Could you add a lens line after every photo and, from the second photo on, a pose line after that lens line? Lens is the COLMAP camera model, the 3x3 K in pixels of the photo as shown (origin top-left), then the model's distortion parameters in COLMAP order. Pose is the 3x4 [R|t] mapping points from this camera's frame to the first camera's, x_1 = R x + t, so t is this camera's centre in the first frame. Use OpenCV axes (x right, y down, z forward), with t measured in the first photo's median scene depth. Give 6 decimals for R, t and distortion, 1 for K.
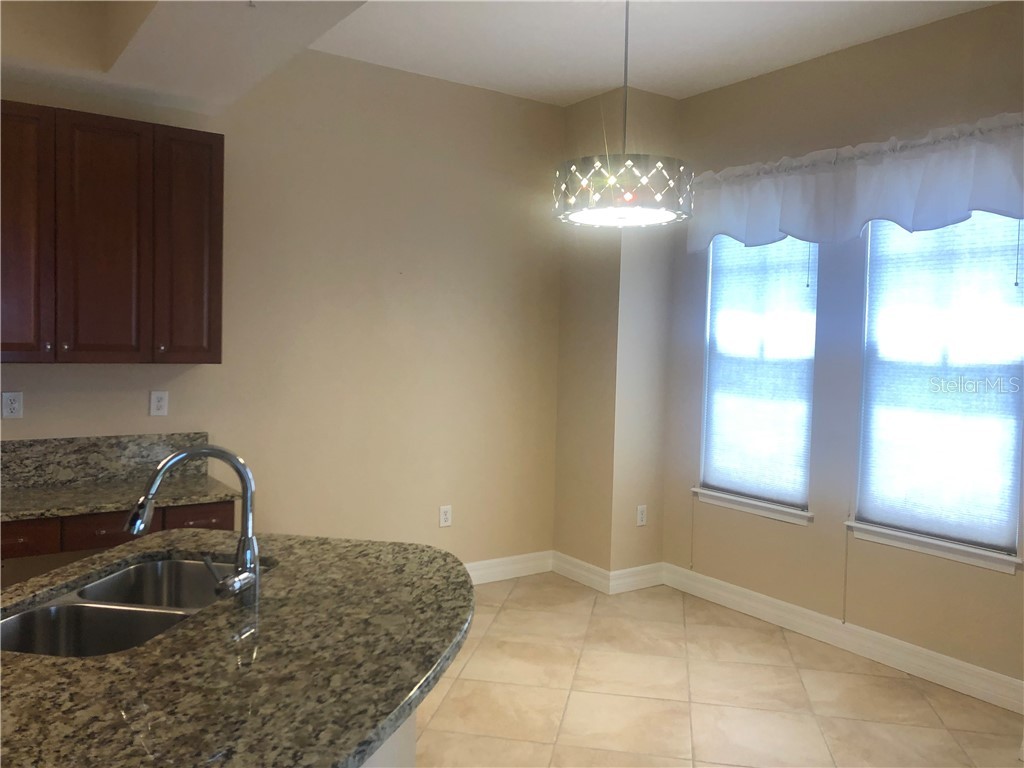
lens RADIAL K [[828.8, 0, 514.9], [0, 828.8, 373.4], [0, 0, 1]] dist [0.061598, -0.062854]
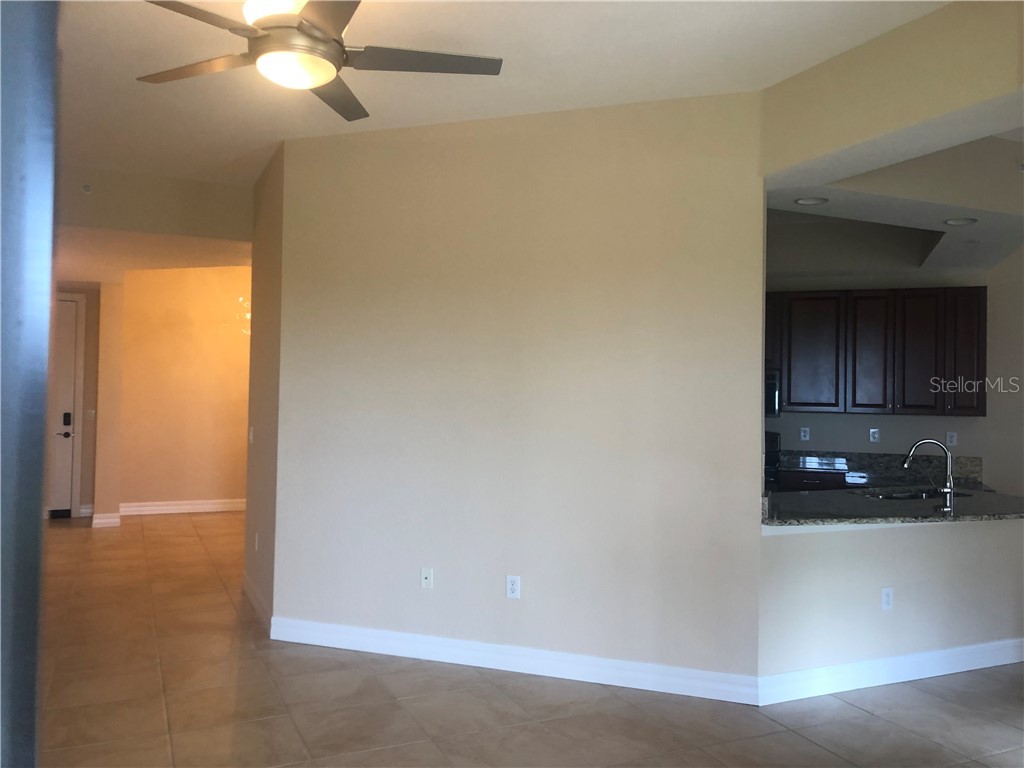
lens RADIAL K [[841.6, 0, 512.0], [0, 841.6, 376.1], [0, 0, 1]] dist [0.007986, 0.006565]
pose [[0.571763, -0.030520, -0.819851, 0.617719], [-0.033906, 0.997575, -0.060782, 0.052975], [0.819718, 0.062550, 0.569342, -0.949896]]
